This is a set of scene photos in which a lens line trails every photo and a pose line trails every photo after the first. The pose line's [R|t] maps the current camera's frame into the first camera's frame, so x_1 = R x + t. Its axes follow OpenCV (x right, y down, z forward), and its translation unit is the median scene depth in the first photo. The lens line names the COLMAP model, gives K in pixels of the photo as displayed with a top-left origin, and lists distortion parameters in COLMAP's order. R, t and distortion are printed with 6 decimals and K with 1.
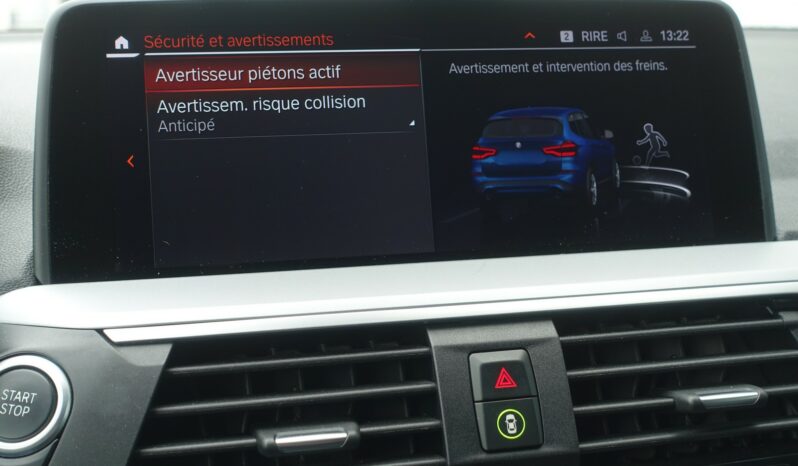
lens RADIAL K [[1045.9, 0, 399.0], [0, 1045.9, 233.0], [0, 0, 1]] dist [-0.002616, 0.006746]
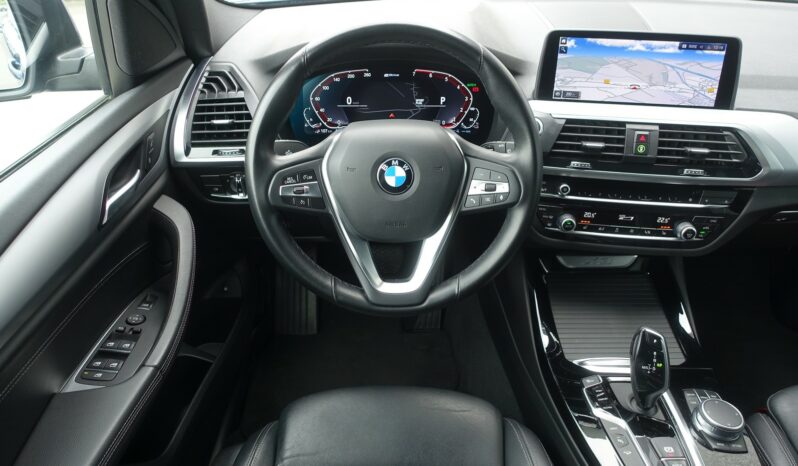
lens RADIAL K [[549.1, 0, 399.0], [0, 549.1, 233.0], [0, 0, 1]] dist [-0.008164, 0.007990]
pose [[0.941678, 0.199919, -0.270695, -0.149320], [-0.085846, 0.920501, 0.381193, -0.267629], [0.325383, -0.335723, 0.883978, -1.409908]]
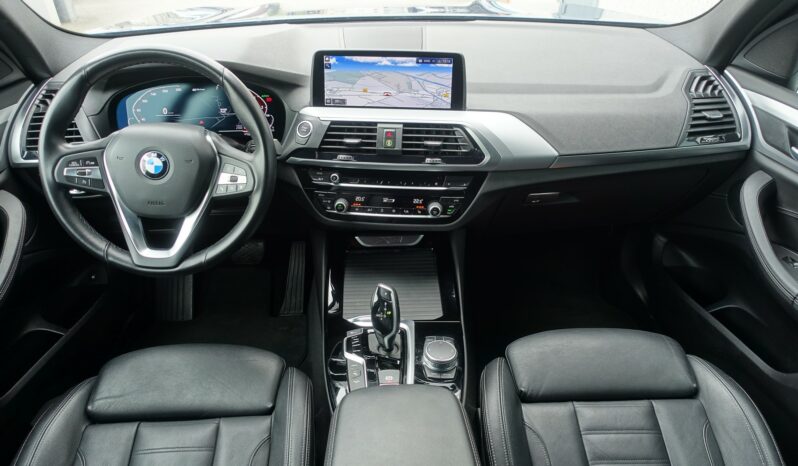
lens RADIAL K [[549.1, 0, 399.0], [0, 549.1, 233.0], [0, 0, 1]] dist [-0.008164, 0.007990]
pose [[0.951338, 0.165640, -0.259844, 0.940480], [-0.067378, 0.934652, 0.349121, -0.364264], [0.300692, -0.314625, 0.900331, -1.625427]]
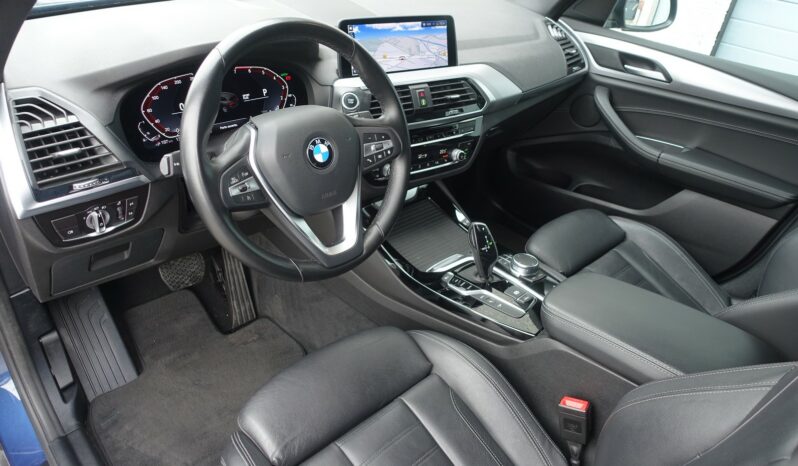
lens RADIAL K [[549.1, 0, 399.0], [0, 549.1, 233.0], [0, 0, 1]] dist [-0.008164, 0.007990]
pose [[0.917002, -0.127971, 0.377799, -1.235892], [-0.015002, 0.935405, 0.353259, -0.208365], [-0.398602, -0.329607, 0.855848, -1.759584]]
